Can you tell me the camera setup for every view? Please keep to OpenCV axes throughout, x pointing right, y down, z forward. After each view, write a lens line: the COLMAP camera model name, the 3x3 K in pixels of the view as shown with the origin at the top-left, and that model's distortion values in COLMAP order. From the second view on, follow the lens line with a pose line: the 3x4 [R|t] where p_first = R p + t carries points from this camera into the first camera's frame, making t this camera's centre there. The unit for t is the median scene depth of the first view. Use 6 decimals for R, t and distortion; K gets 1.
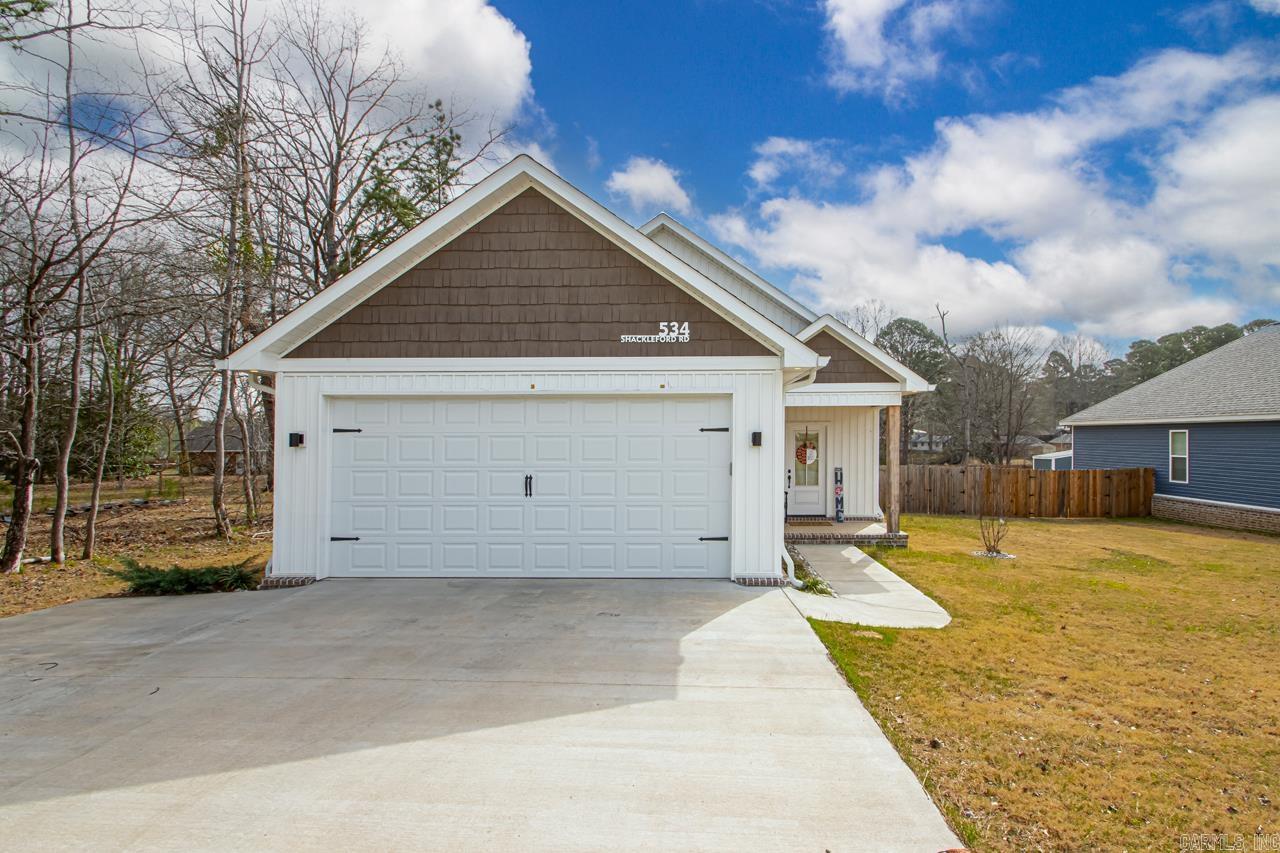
lens RADIAL K [[720.8, 0, 643.0], [0, 720.8, 456.7], [0, 0, 1]] dist [0.021892, -0.023370]
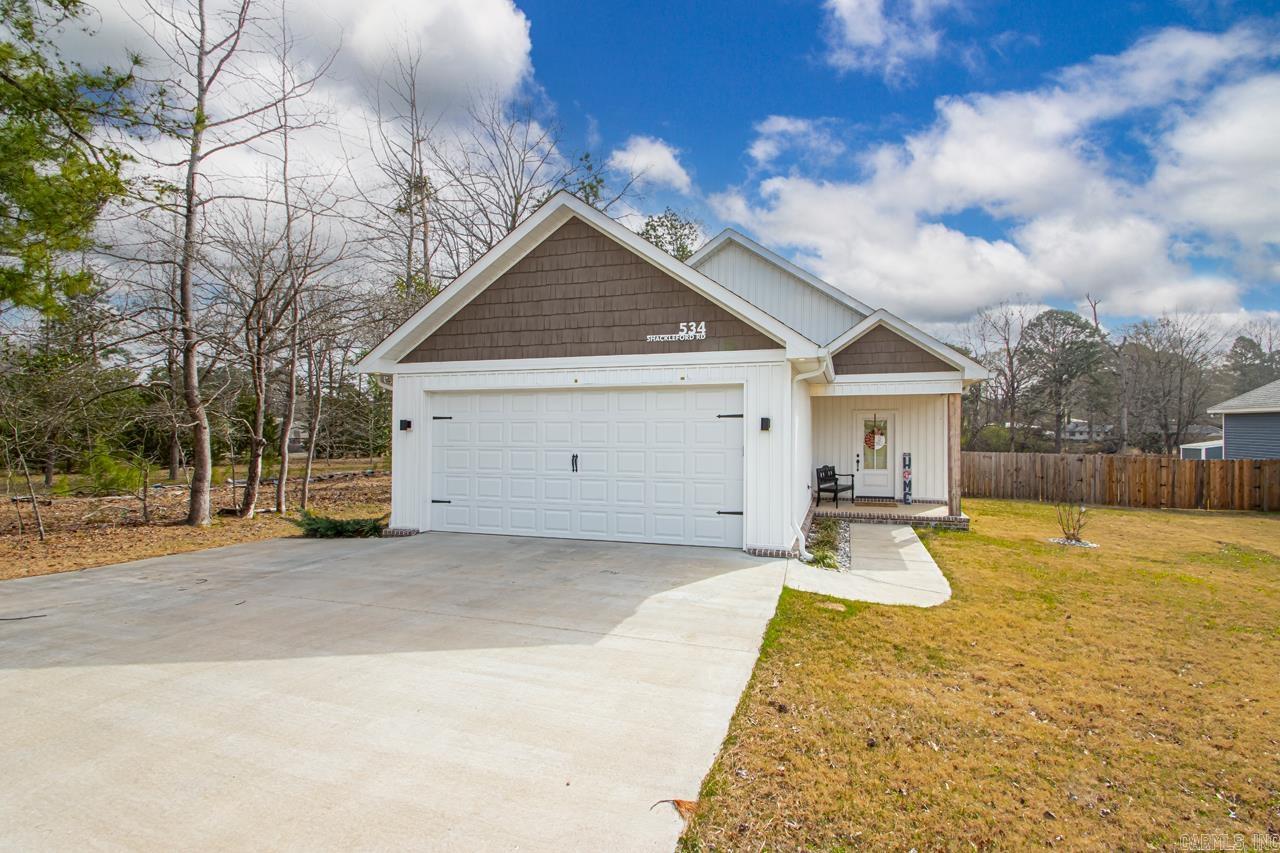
lens RADIAL K [[612.6, 0, 637.8], [0, 612.6, 440.9], [0, 0, 1]] dist [0.026419, -0.027913]
pose [[0.961939, 0.006613, -0.273185, 0.227356], [-0.007783, 0.999965, -0.003199, 0.005782], [0.273154, 0.005204, 0.961956, 0.039208]]
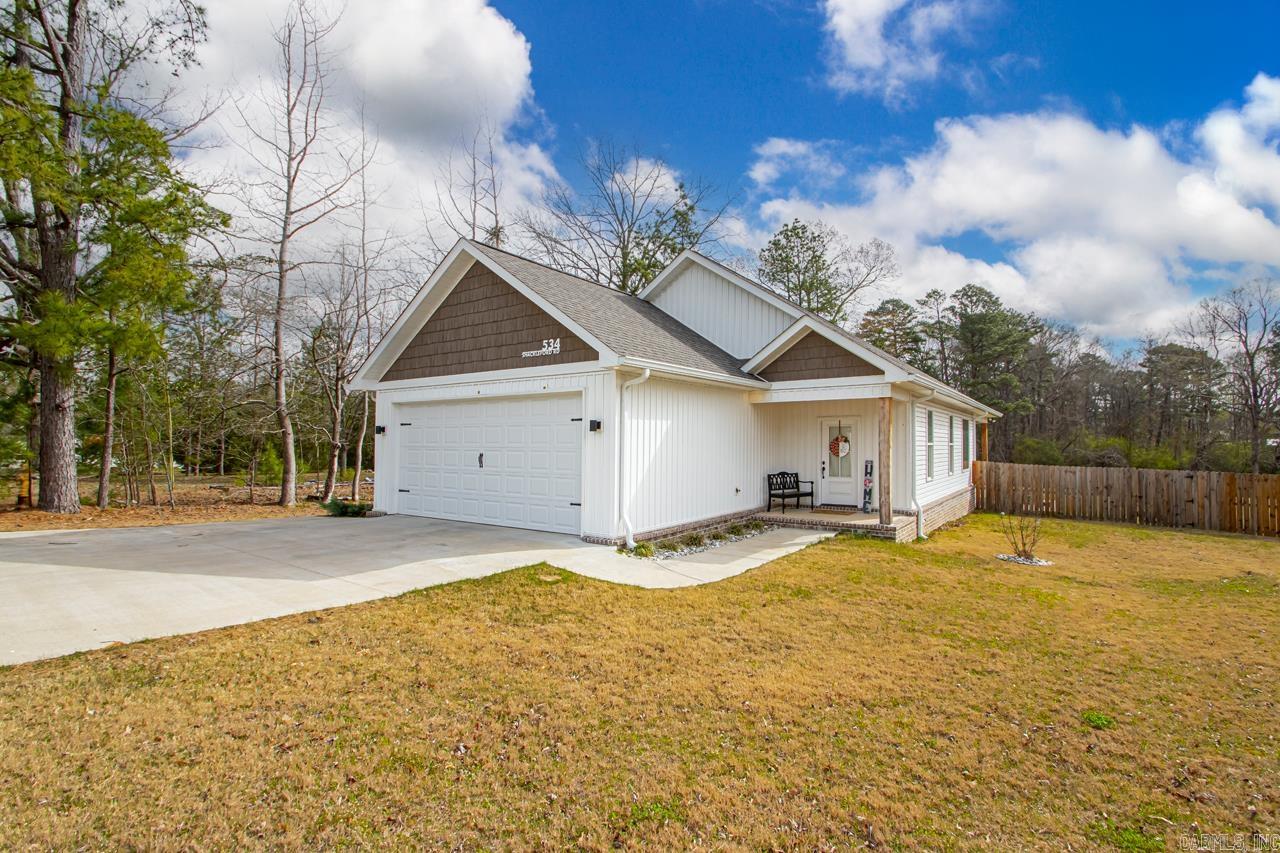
lens RADIAL K [[606.4, 0, 656.1], [0, 606.4, 445.0], [0, 0, 1]] dist [0.012144, -0.015967]
pose [[0.831311, 0.004865, -0.555786, 0.828745], [-0.019627, 0.999595, -0.020607, 0.027979], [0.555460, 0.028039, 0.831070, 0.179791]]
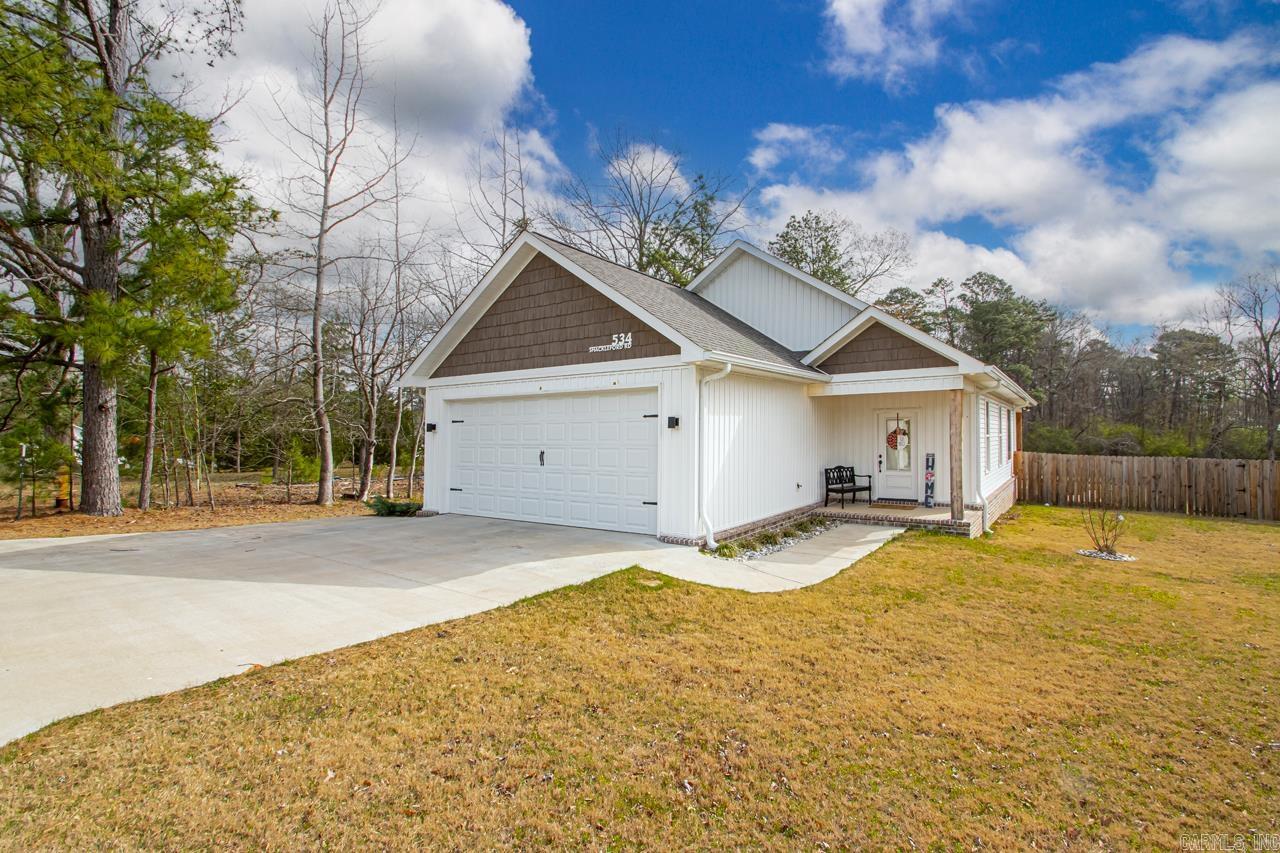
lens RADIAL K [[606.0, 0, 646.0], [0, 606.0, 430.3], [0, 0, 1]] dist [0.017283, -0.019345]
pose [[0.830251, -0.008471, -0.557325, 0.686857], [-0.009476, 0.999525, -0.029310, 0.018906], [0.557308, 0.029616, 0.829777, 0.122613]]
